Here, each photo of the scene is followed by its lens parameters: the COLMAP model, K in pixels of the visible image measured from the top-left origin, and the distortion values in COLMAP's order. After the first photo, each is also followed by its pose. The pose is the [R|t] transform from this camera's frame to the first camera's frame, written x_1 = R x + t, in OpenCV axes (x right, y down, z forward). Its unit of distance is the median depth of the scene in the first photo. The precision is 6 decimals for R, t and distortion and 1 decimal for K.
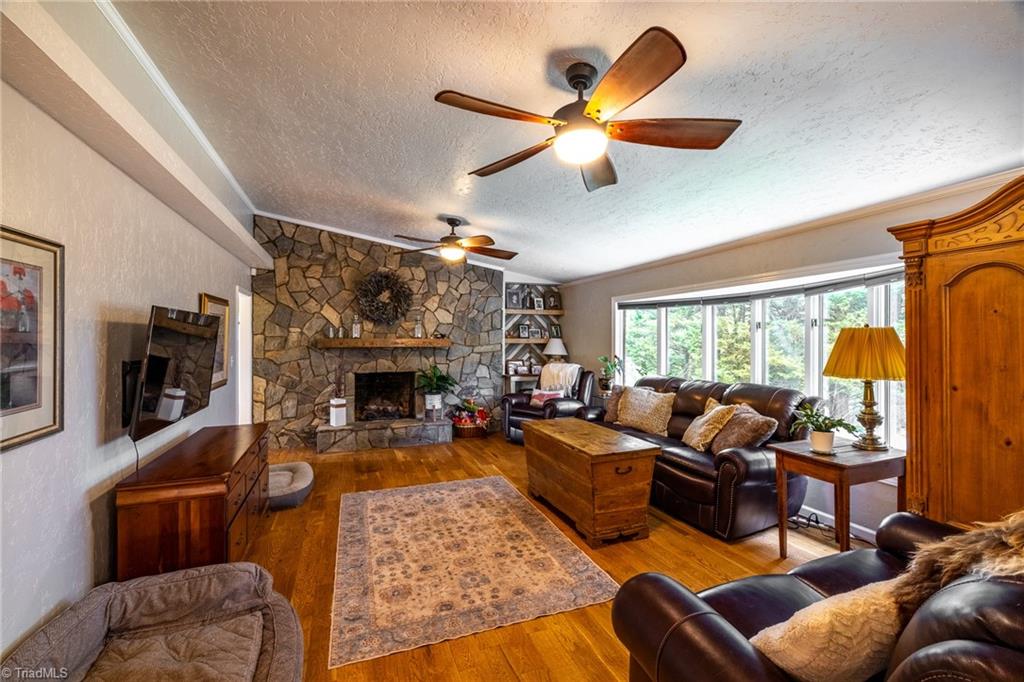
lens RADIAL K [[426.4, 0, 509.2], [0, 426.4, 339.8], [0, 0, 1]] dist [-0.000483, -0.000377]
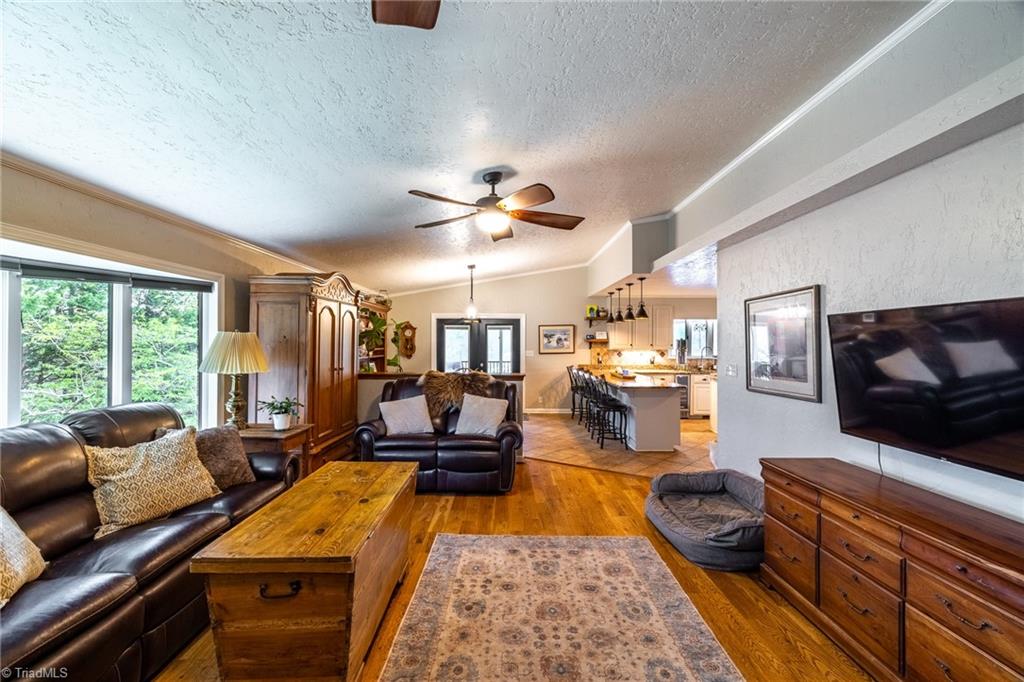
lens RADIAL K [[426.4, 0, 509.2], [0, 426.4, 339.8], [0, 0, 1]] dist [-0.000483, -0.000377]
pose [[-0.936178, -0.002326, 0.351518, -0.363843], [-0.004395, 0.999977, -0.005088, -0.003630], [-0.351498, -0.006309, -0.936167, 1.993480]]
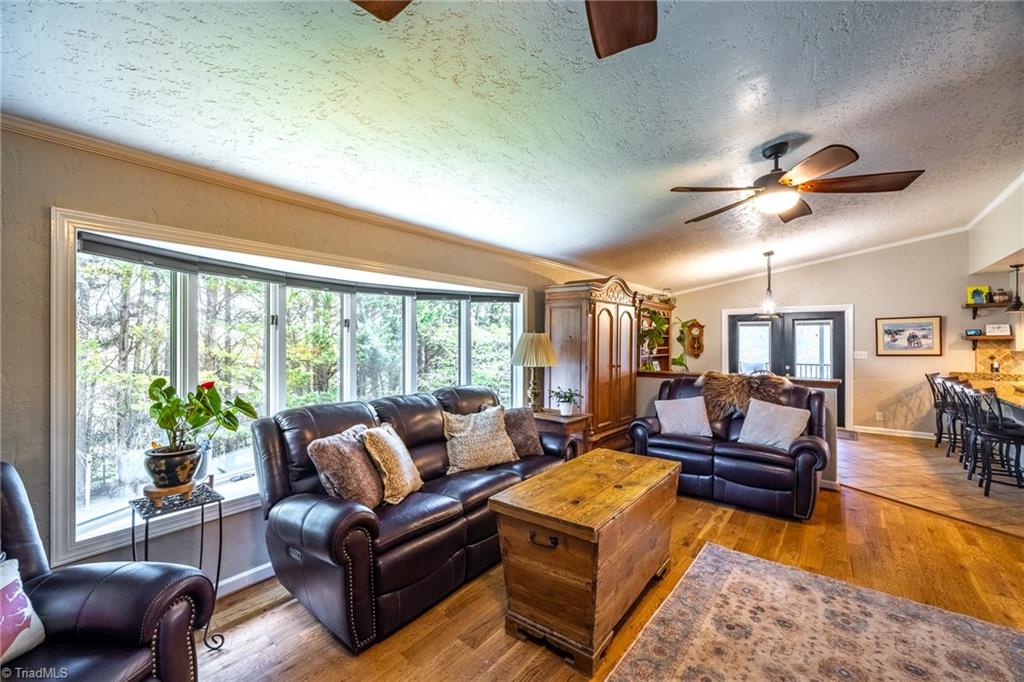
lens RADIAL K [[426.4, 0, 509.2], [0, 426.4, 339.8], [0, 0, 1]] dist [-0.000483, -0.000377]
pose [[-0.516825, 0.000807, 0.856091, -0.457869], [-0.000402, 0.999999, -0.001185, -0.003103], [-0.856091, -0.000957, -0.516824, 1.979996]]
